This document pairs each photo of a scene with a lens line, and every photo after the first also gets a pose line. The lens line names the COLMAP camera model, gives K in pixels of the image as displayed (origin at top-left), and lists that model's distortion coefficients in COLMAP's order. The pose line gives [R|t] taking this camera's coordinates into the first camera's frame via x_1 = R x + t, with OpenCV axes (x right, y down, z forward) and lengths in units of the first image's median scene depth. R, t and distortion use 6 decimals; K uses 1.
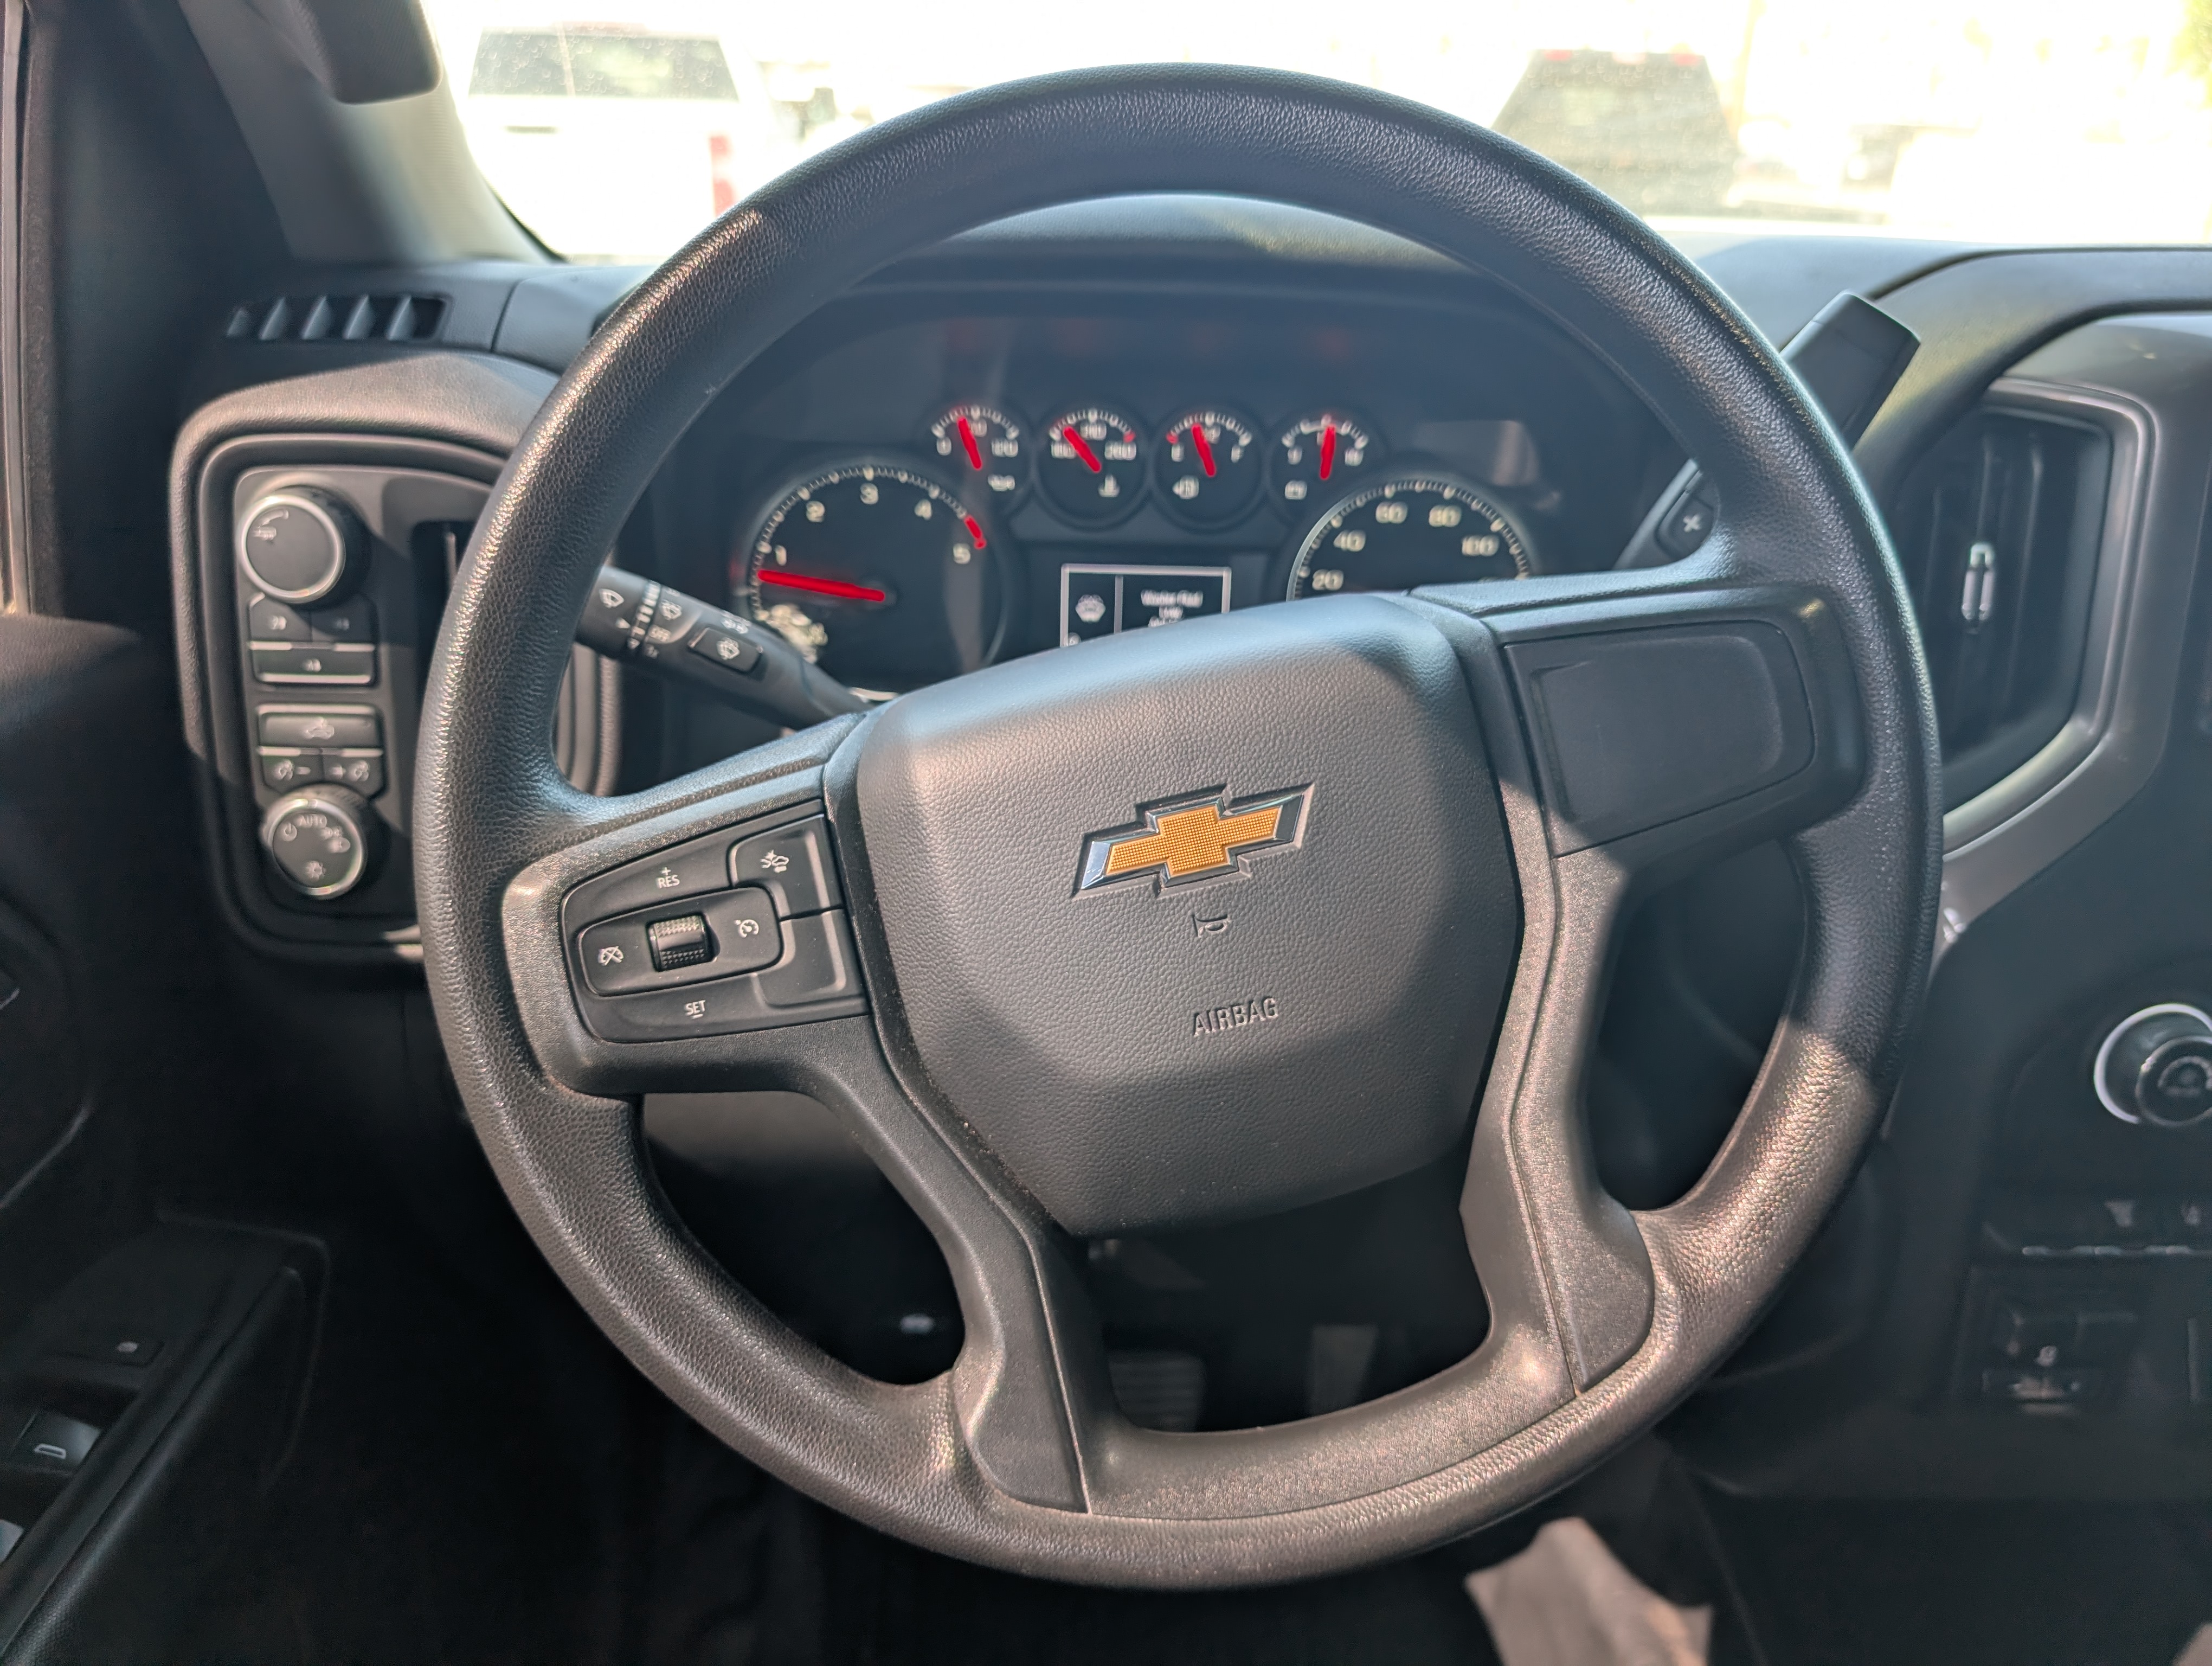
lens RADIAL K [[1572.6, 0, 1071.2], [0, 1572.6, 840.0], [0, 0, 1]] dist [-0.005690, 0.000048]
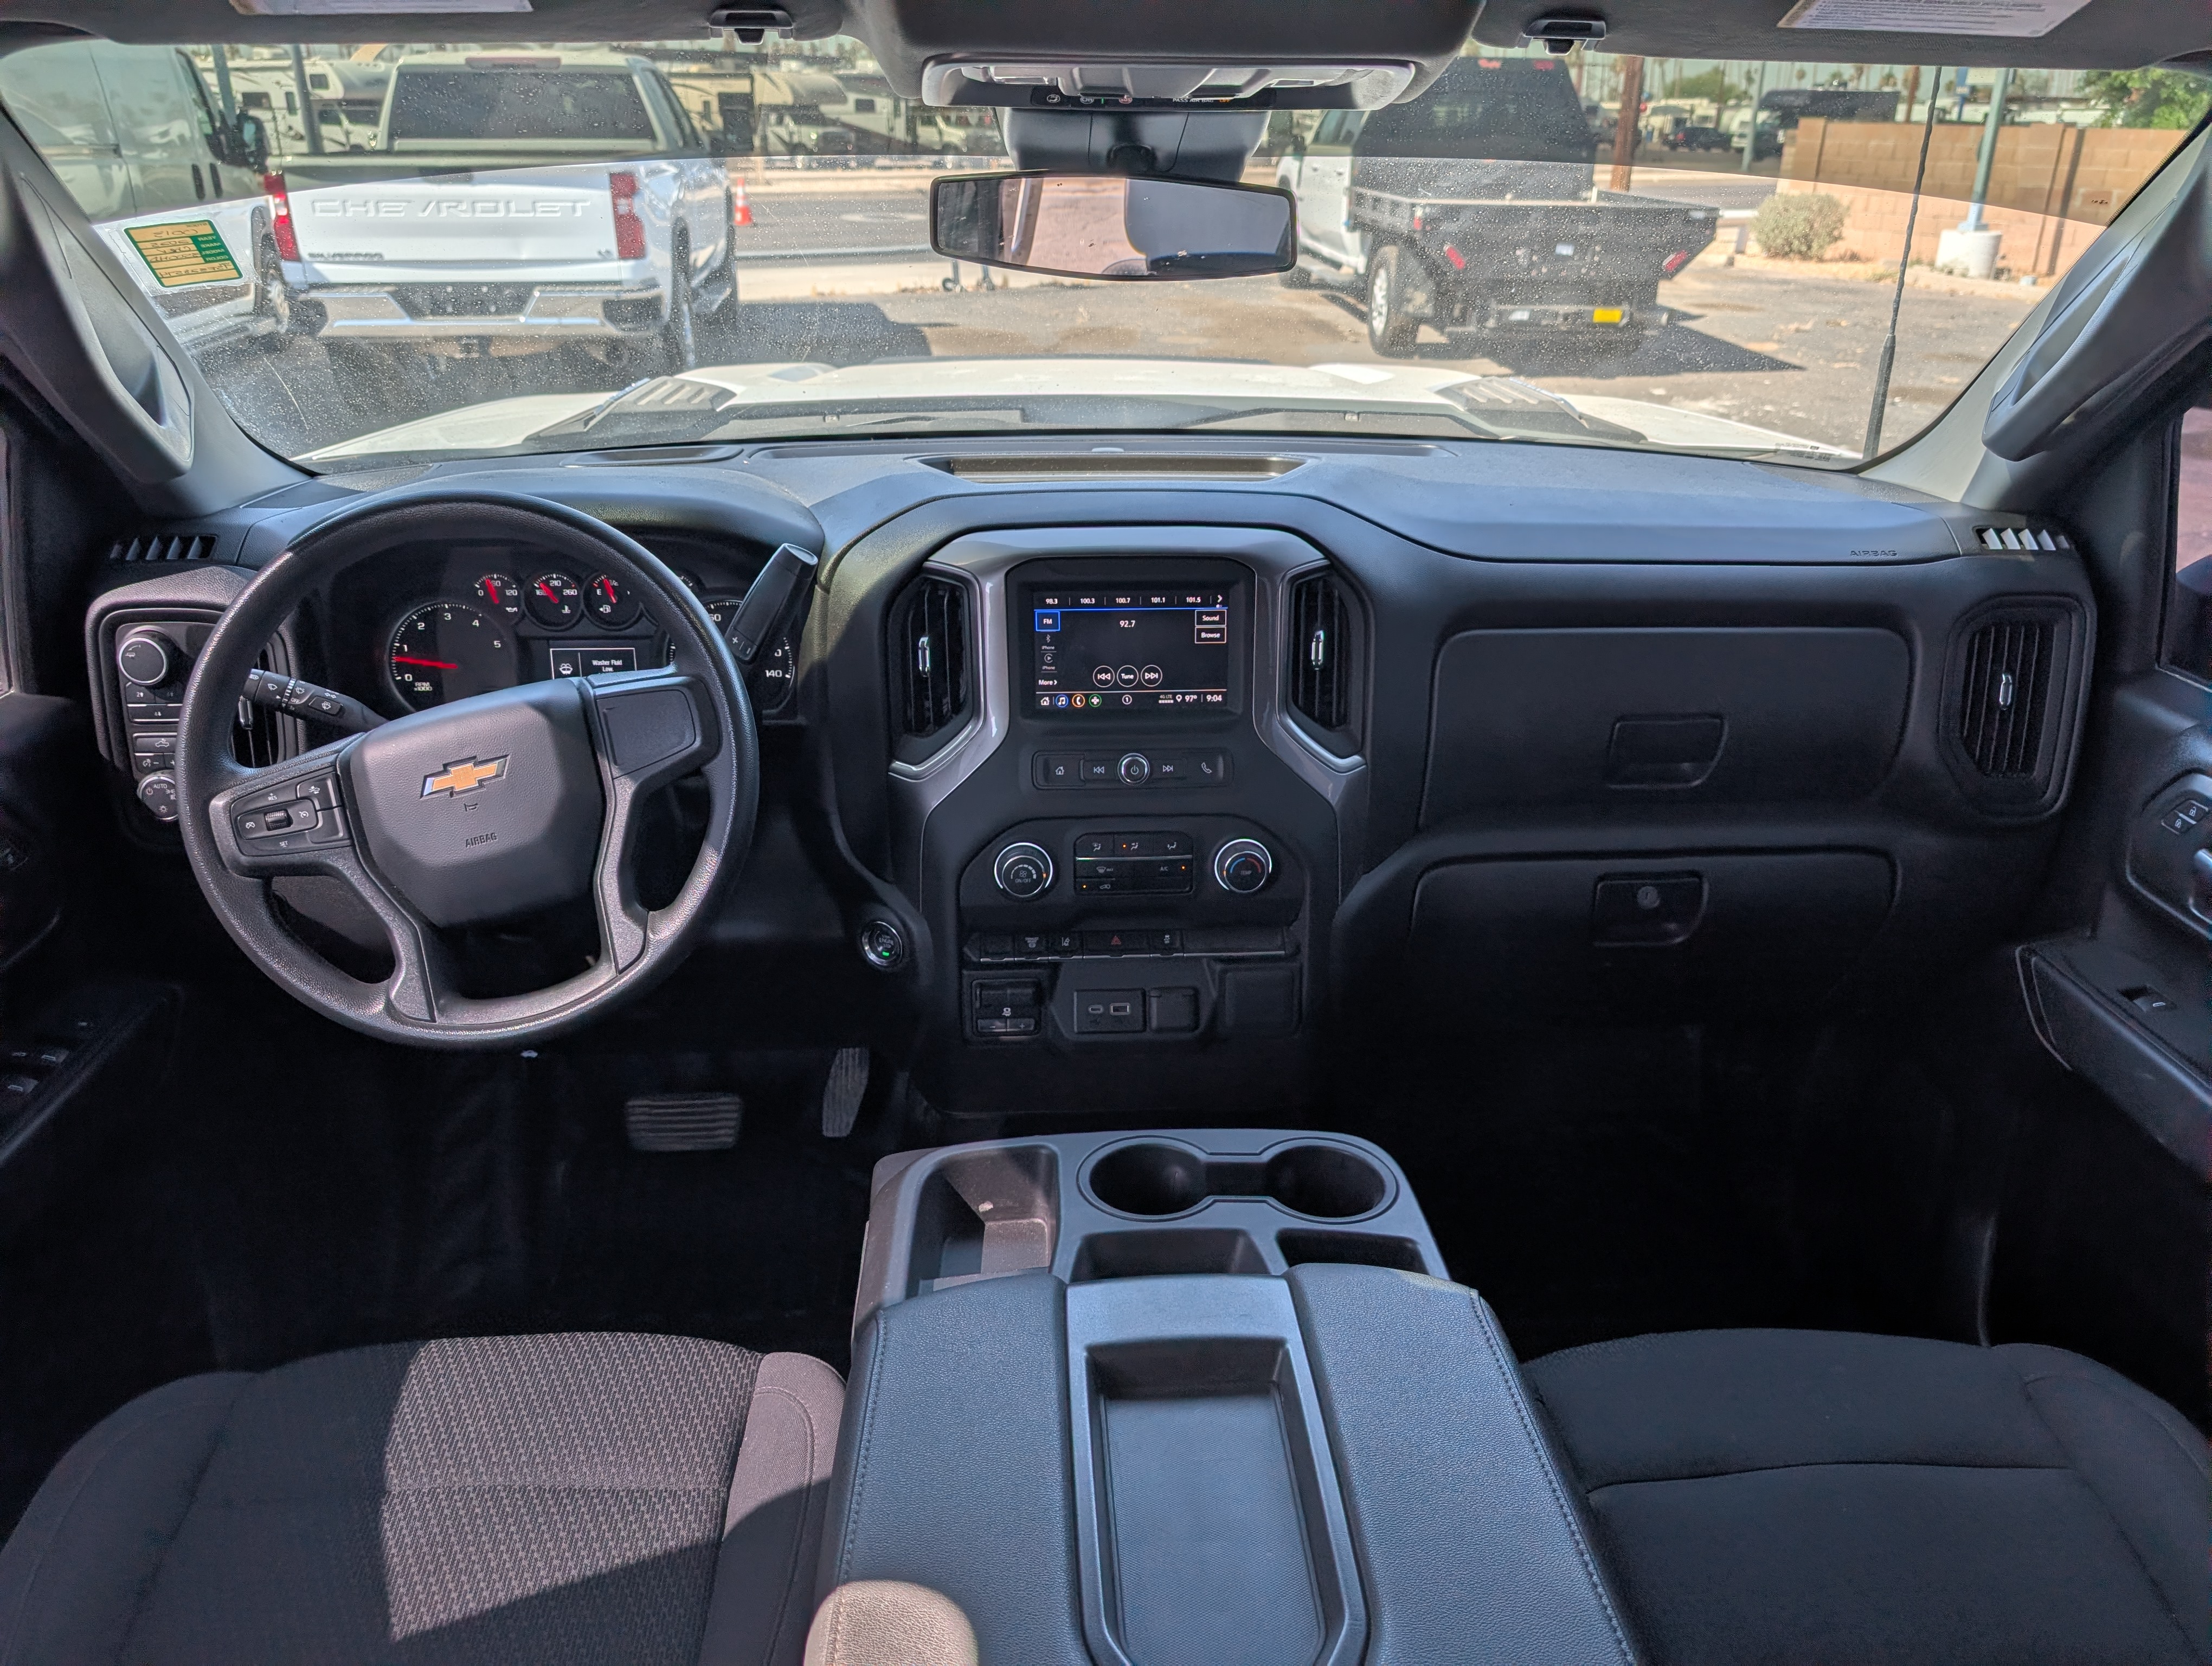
lens RADIAL K [[1550.1, 0, 1106.0], [0, 1550.1, 833.0], [0, 0, 1]] dist [0.006531, 0.004166]
pose [[0.998894, -0.034374, 0.032077, 0.883033], [0.033900, 0.999309, 0.015224, 0.076180], [-0.032578, -0.014119, 0.999369, -1.398946]]
